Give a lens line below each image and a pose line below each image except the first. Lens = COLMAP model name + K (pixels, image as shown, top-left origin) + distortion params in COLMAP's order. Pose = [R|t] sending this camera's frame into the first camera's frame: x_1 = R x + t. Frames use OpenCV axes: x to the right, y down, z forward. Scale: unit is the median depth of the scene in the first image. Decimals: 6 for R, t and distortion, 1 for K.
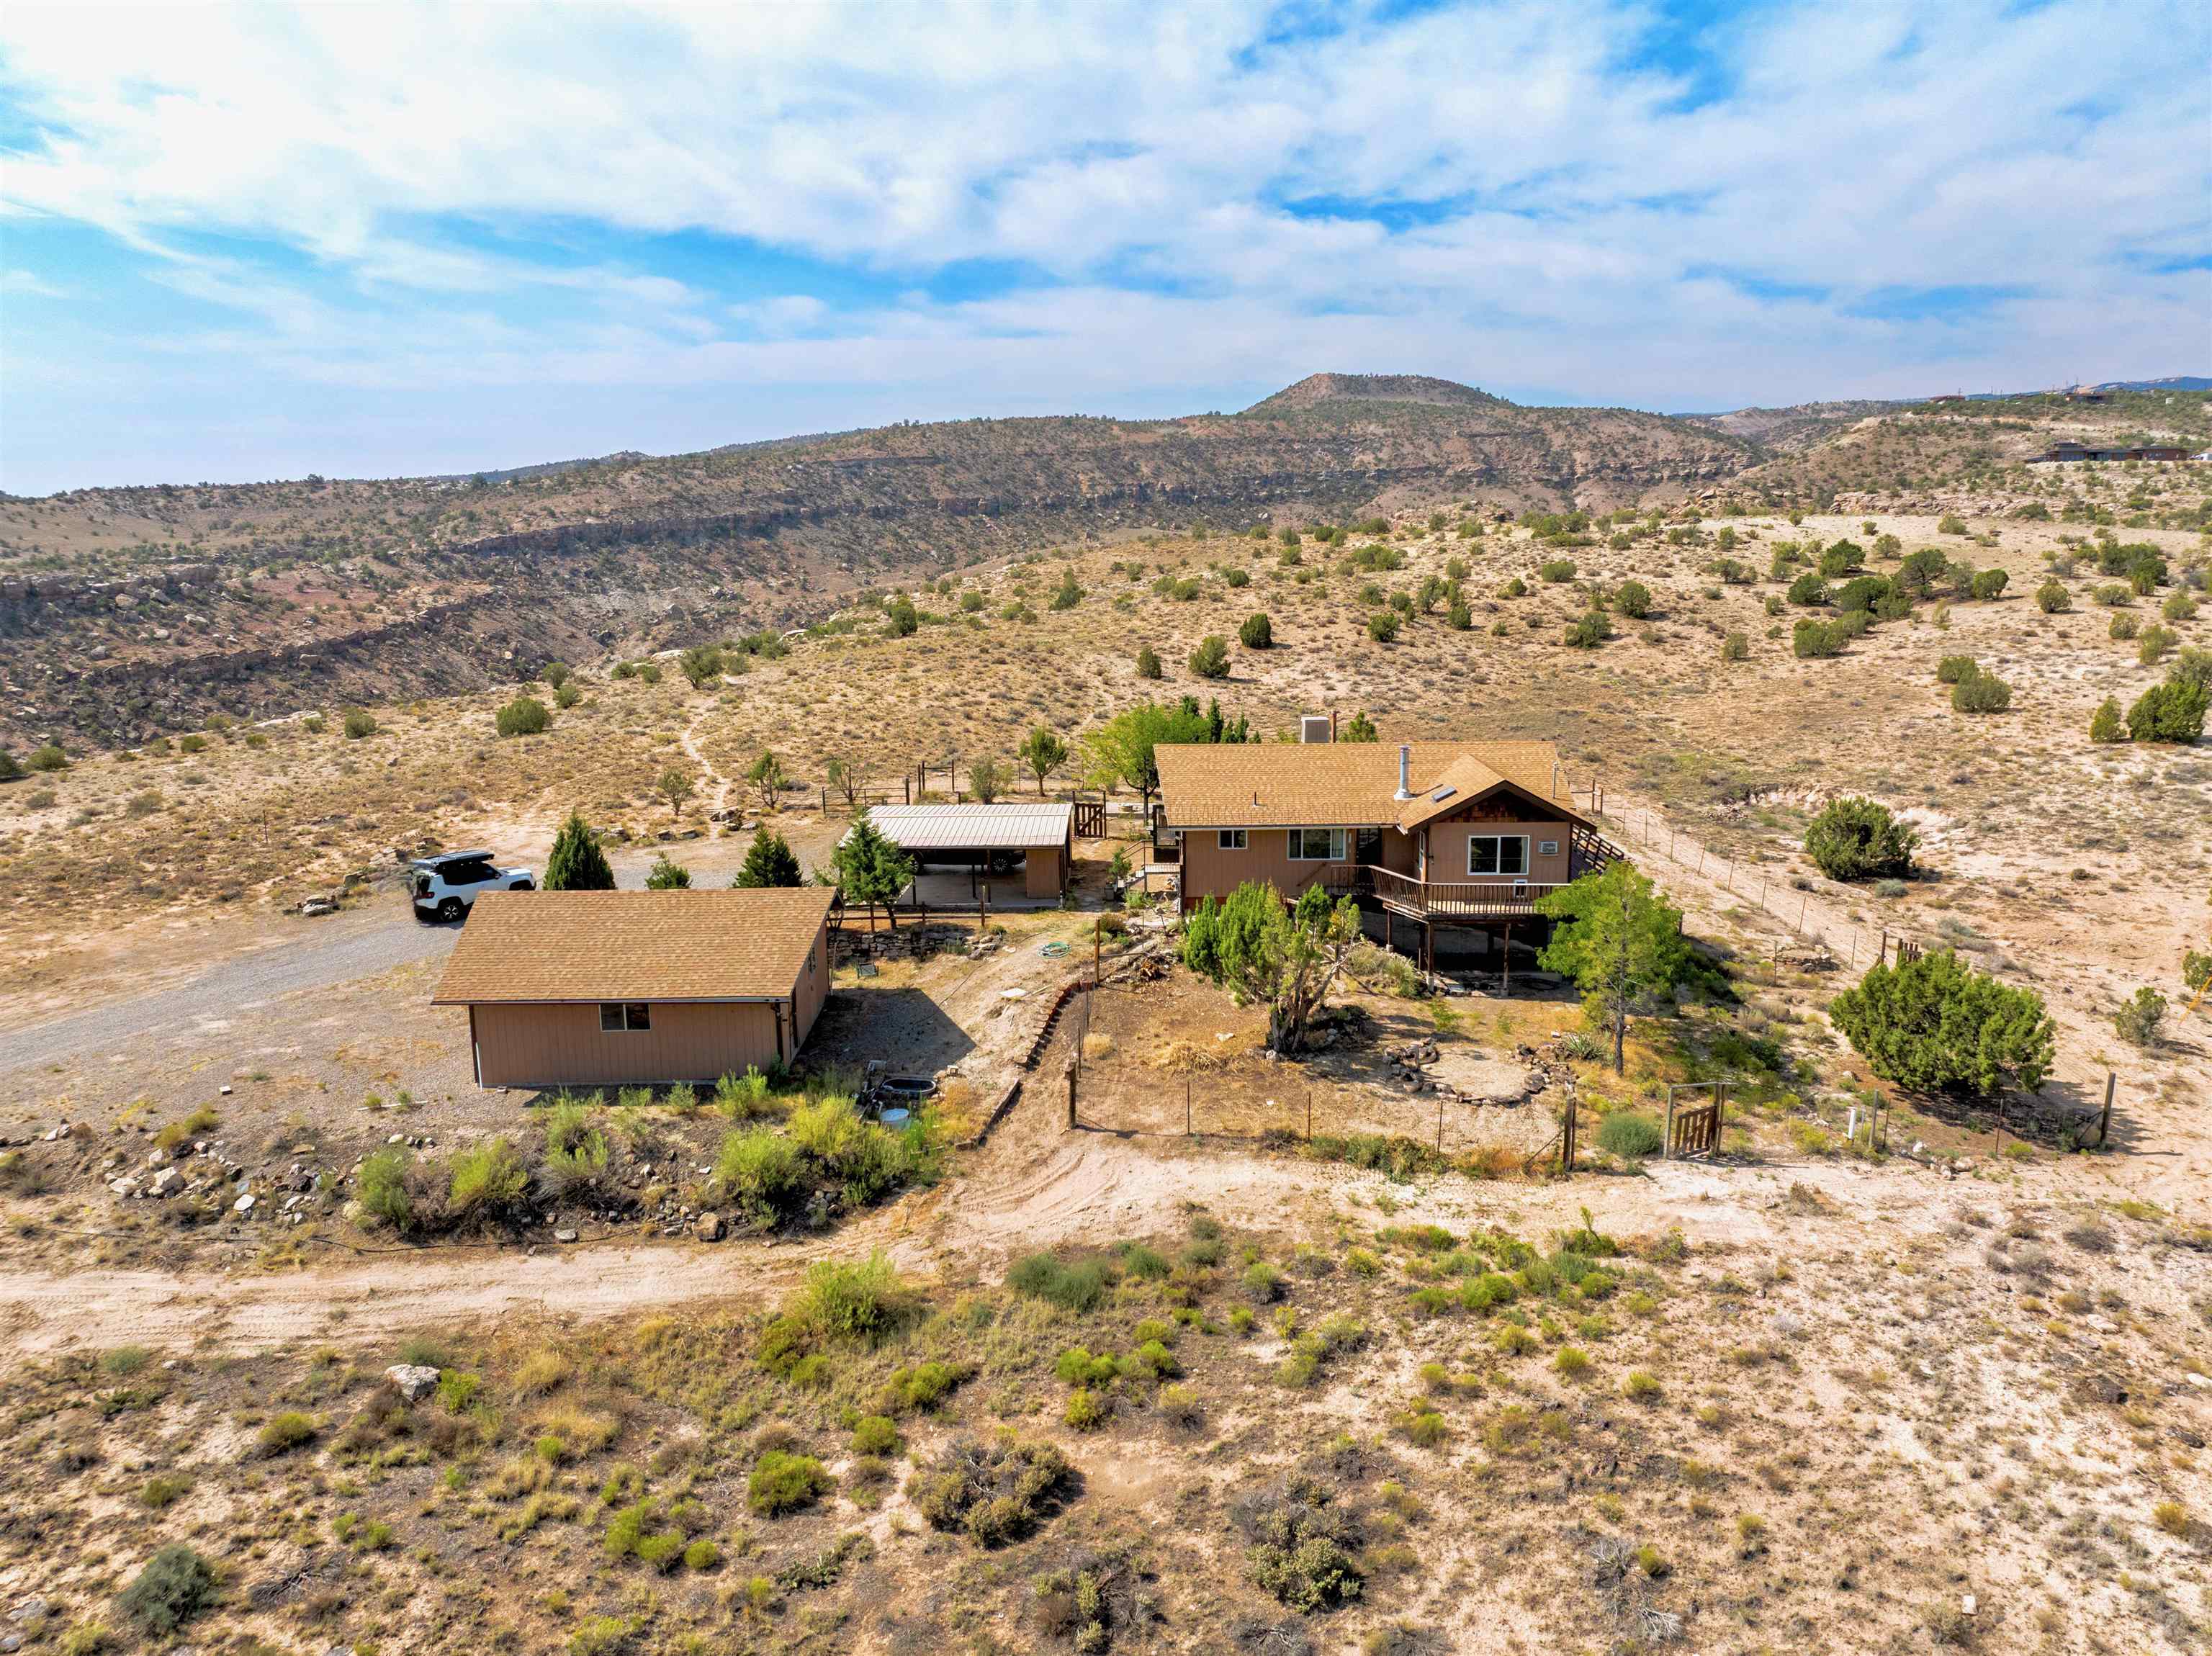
lens RADIAL K [[1544.5, 0, 1106.0], [0, 1544.5, 828.0], [0, 0, 1]] dist [-0.049688, 0.009529]
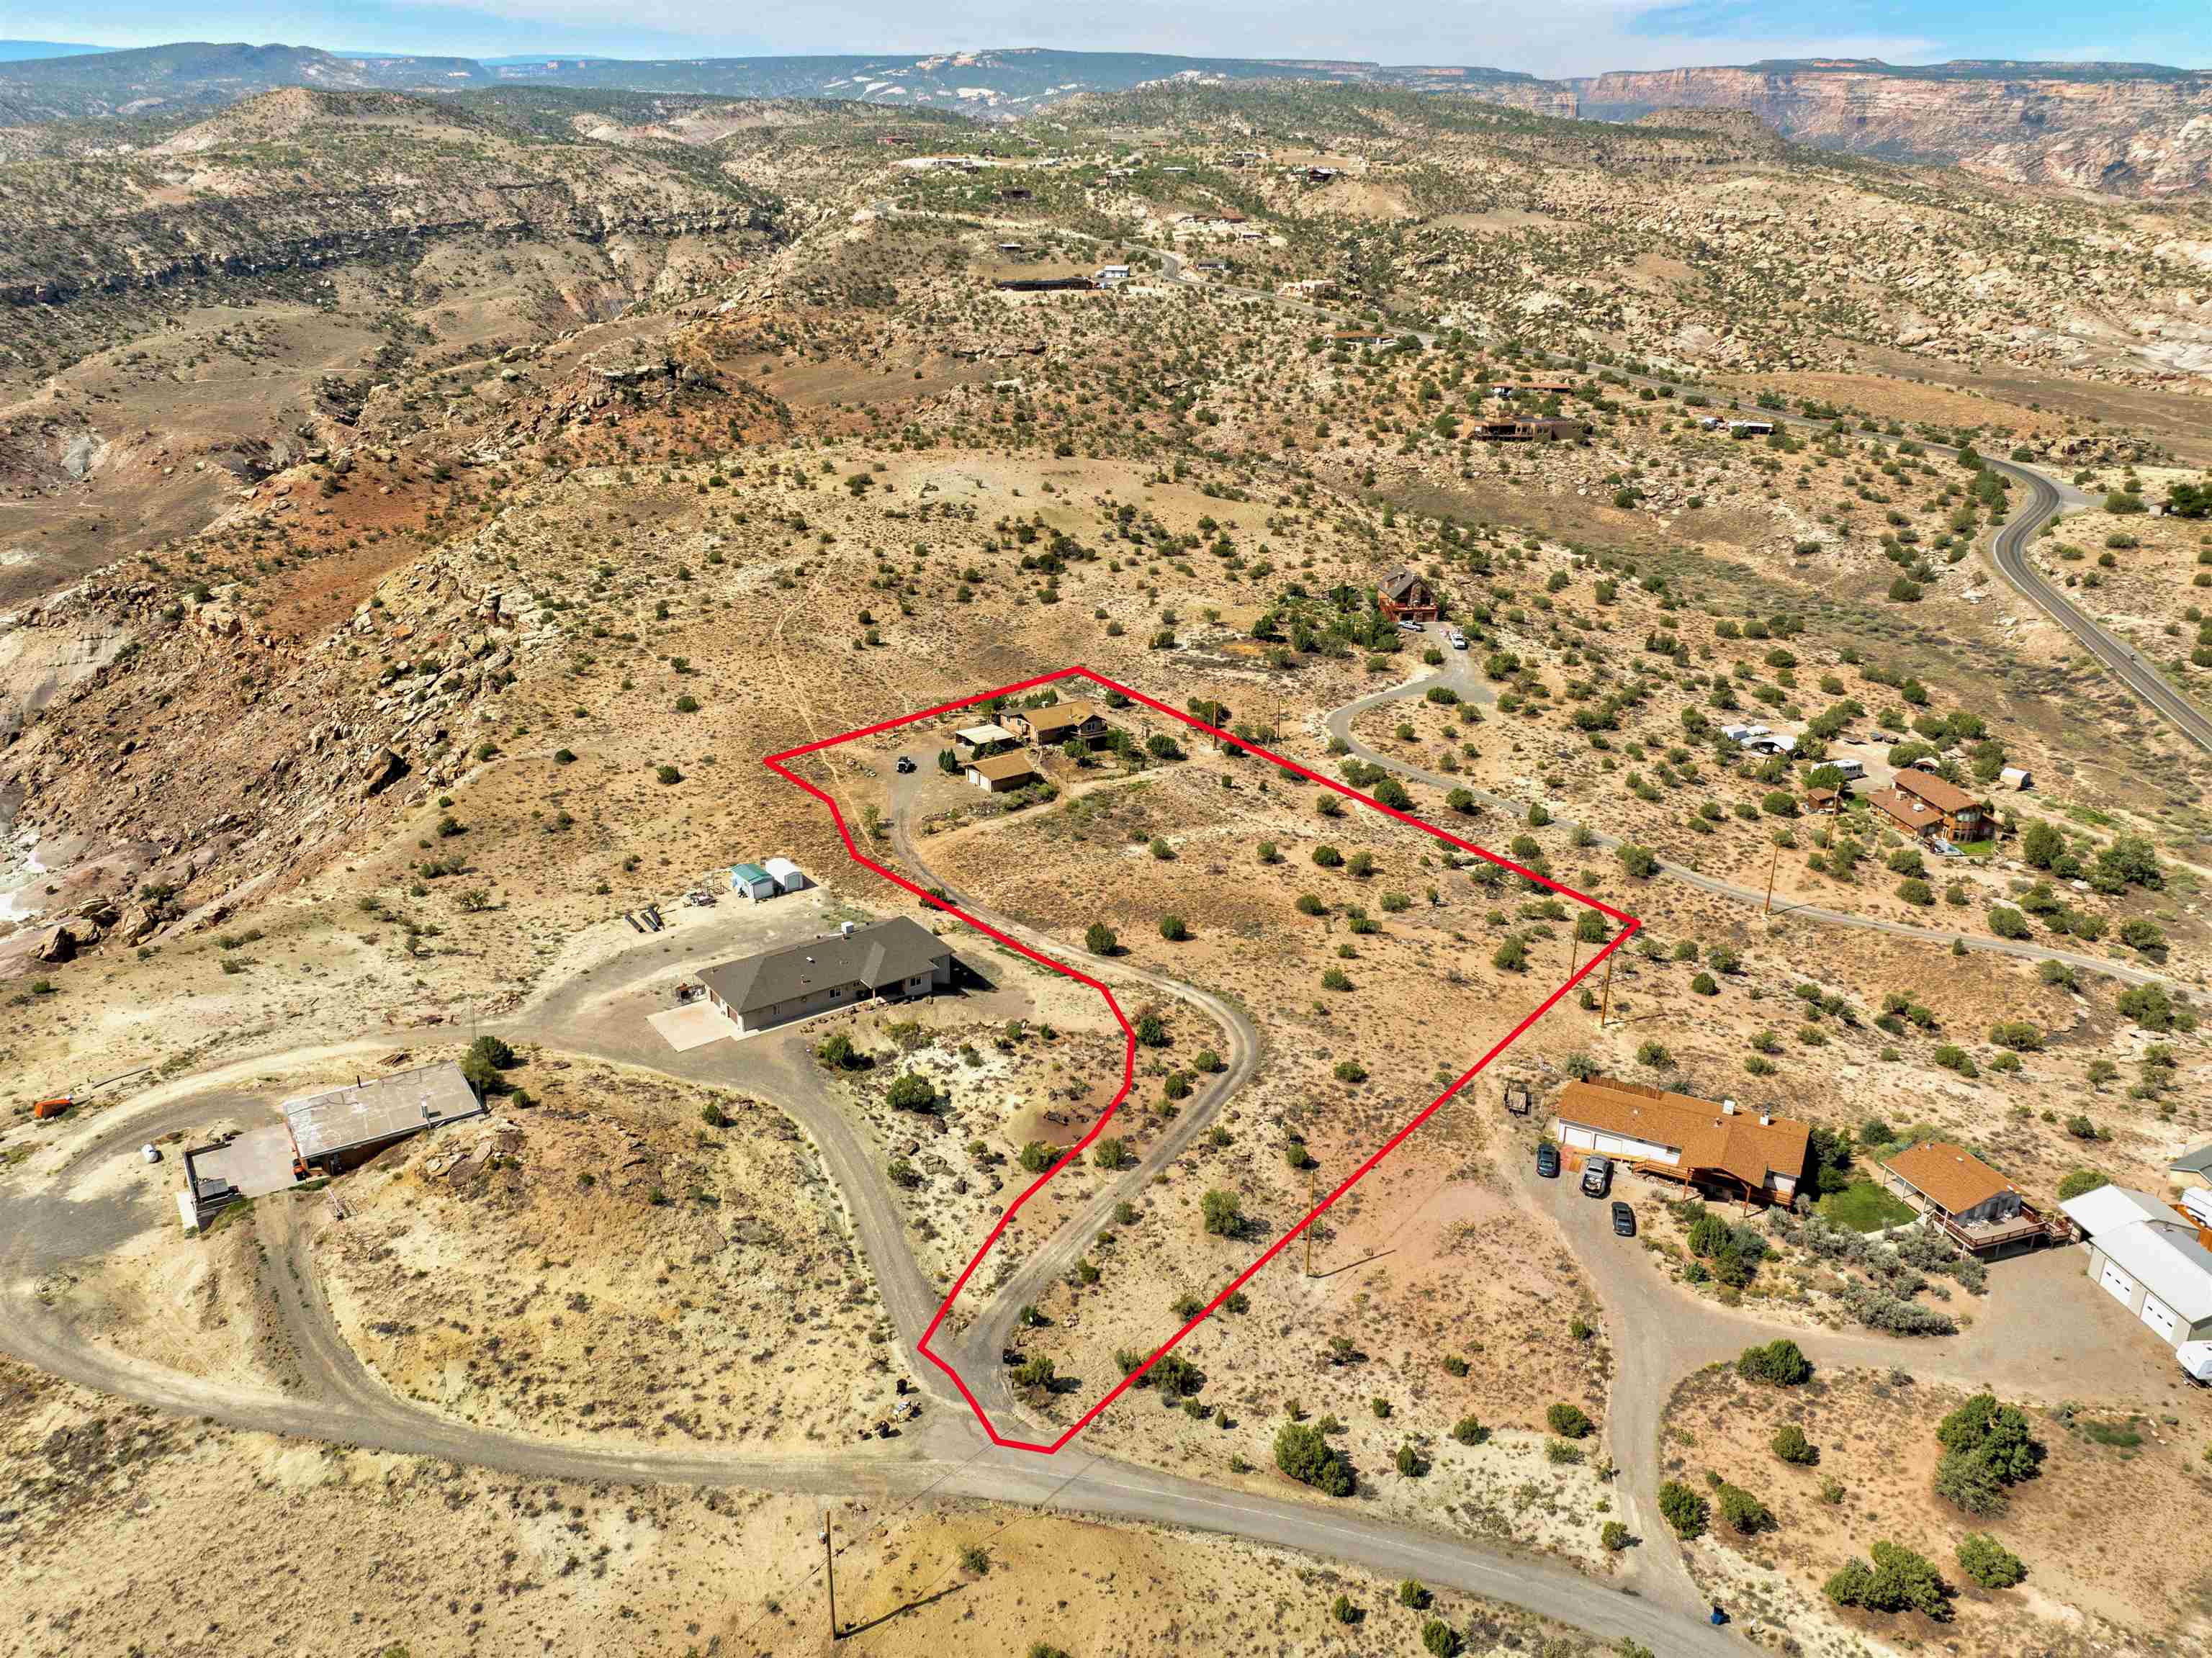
lens RADIAL K [[1613.5, 0, 1106.0], [0, 1613.5, 829.0], [0, 0, 1]] dist [-0.098057, -0.000259]
pose [[0.799089, -0.193860, 0.569100, -1.144590], [0.077622, 0.971932, 0.222090, -0.334451], [-0.596180, -0.133295, 0.791708, -1.360154]]
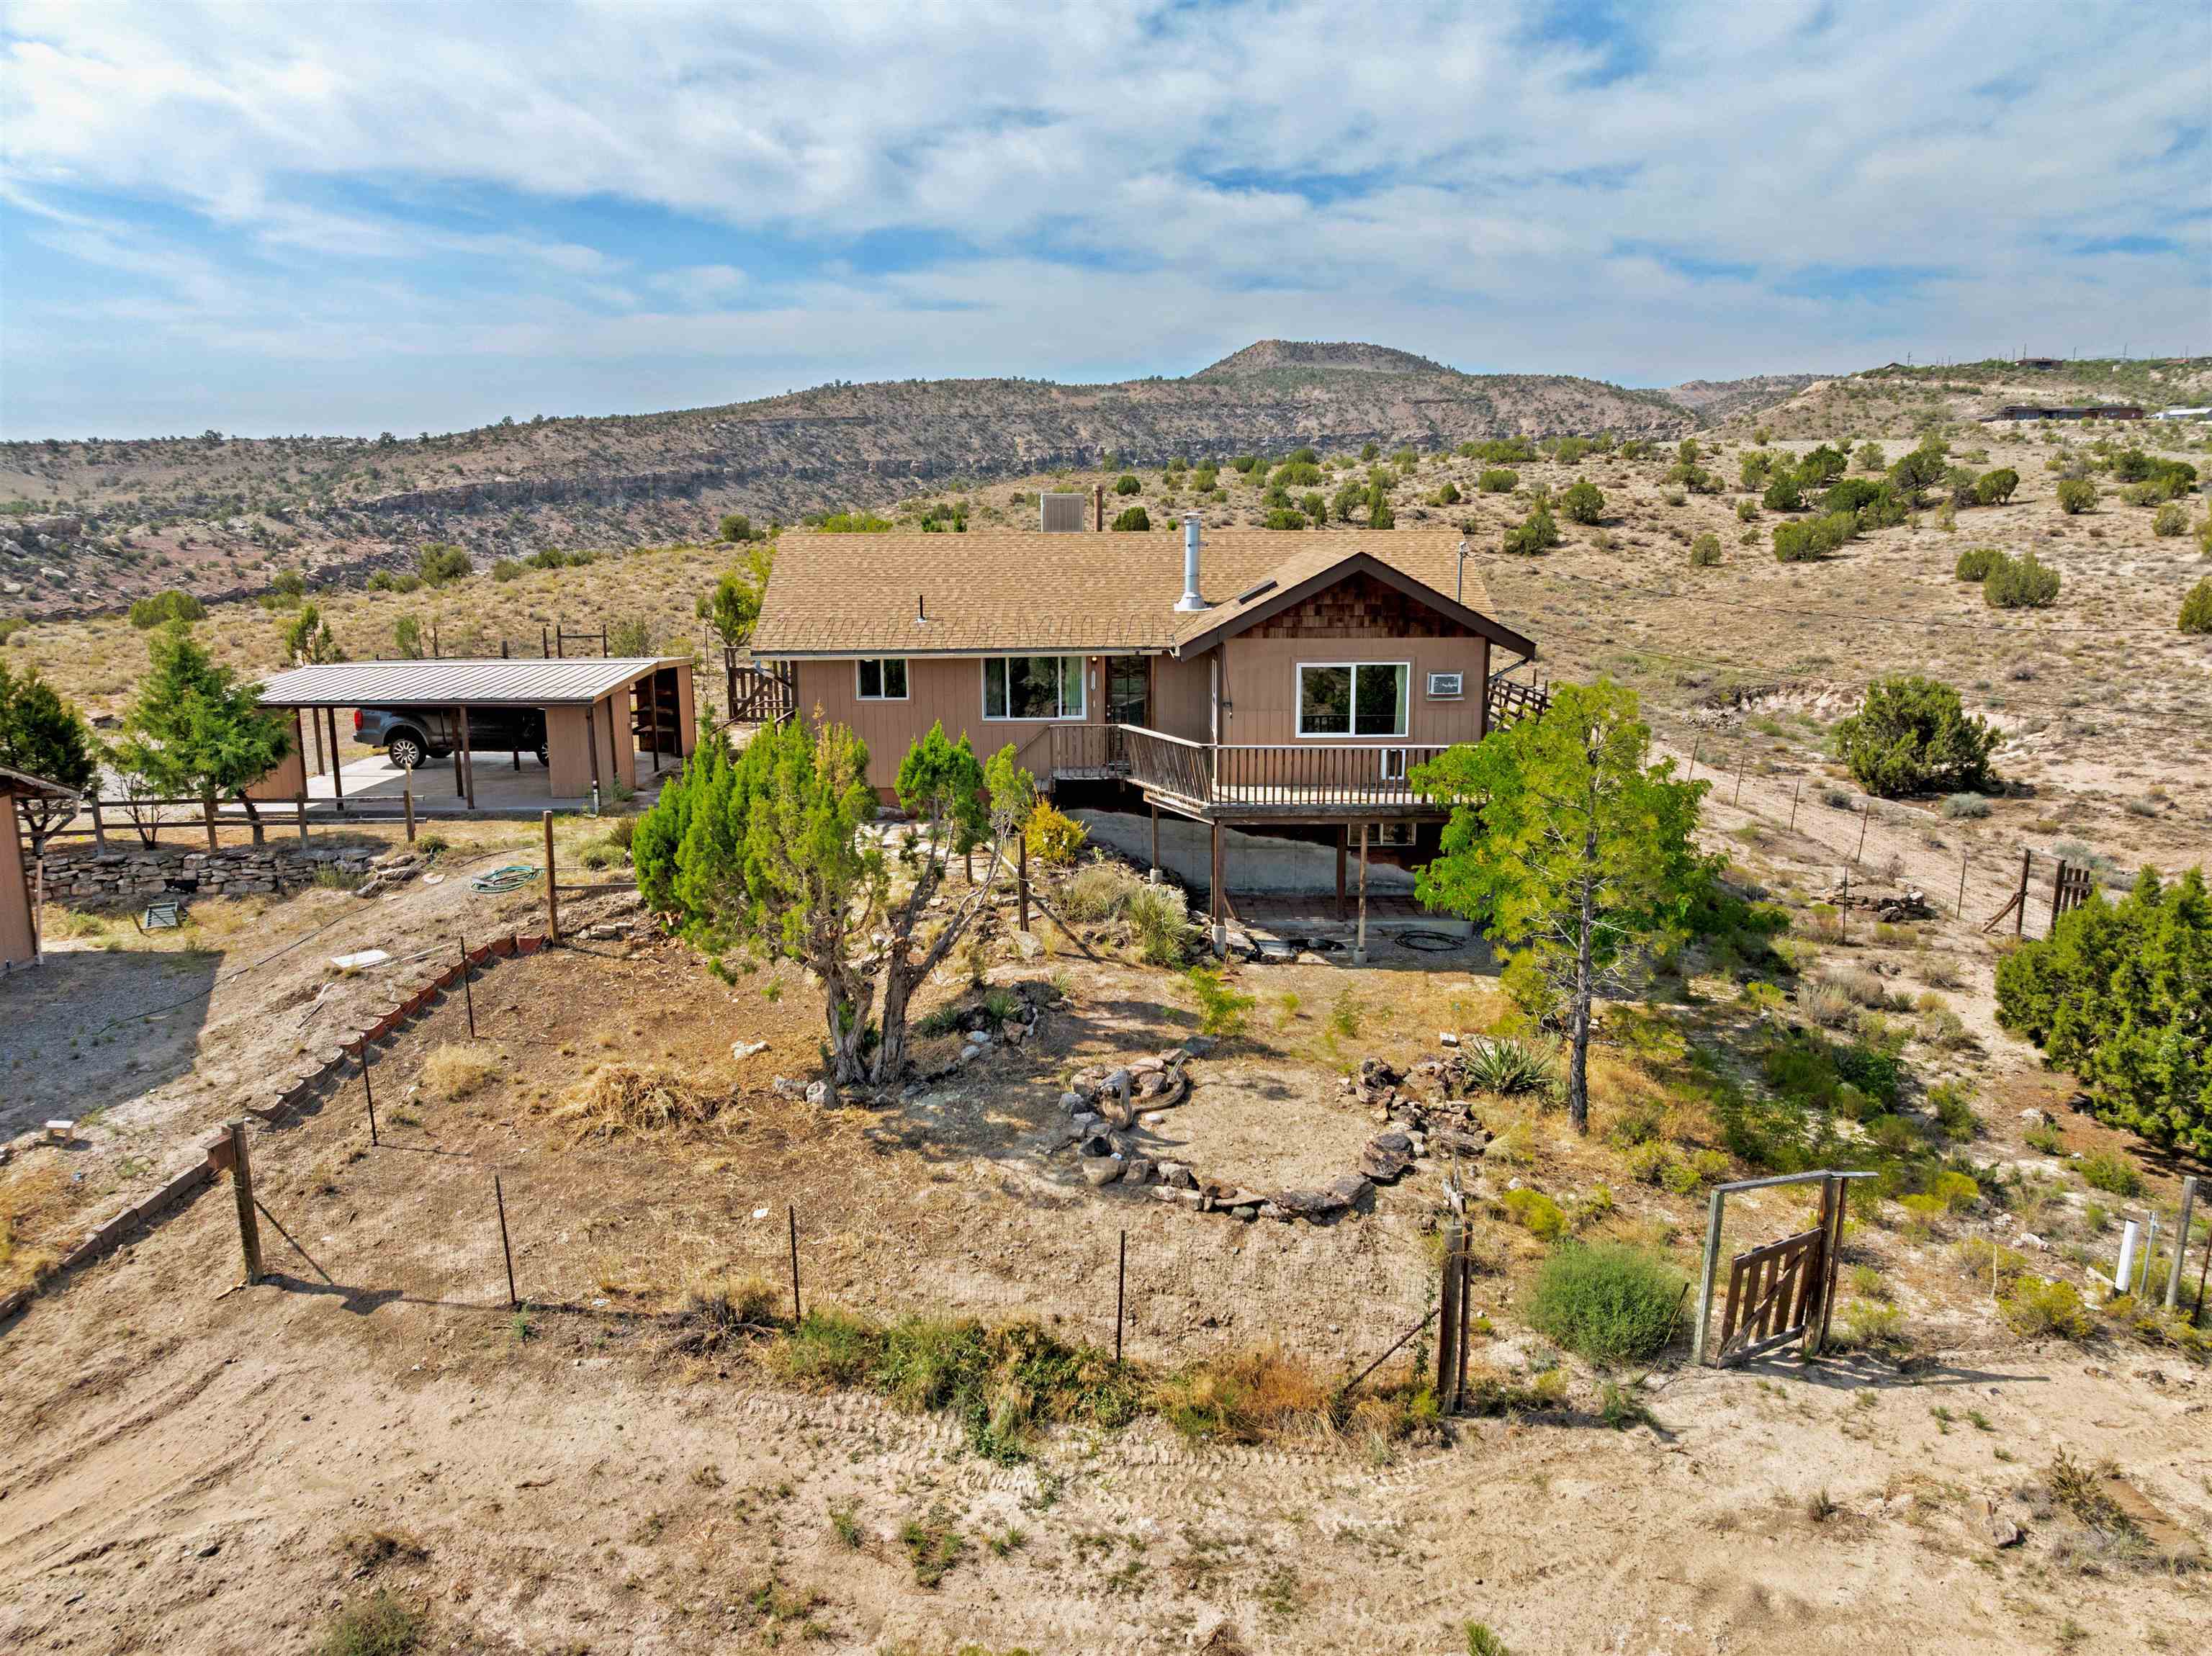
lens RADIAL K [[1544.5, 0, 1106.0], [0, 1544.5, 828.0], [0, 0, 1]] dist [-0.049688, 0.009529]
pose [[0.999462, -0.001680, 0.032747, 0.059624], [0.001182, 0.999883, 0.015229, 0.021169], [-0.032769, -0.015182, 0.999348, 0.183300]]
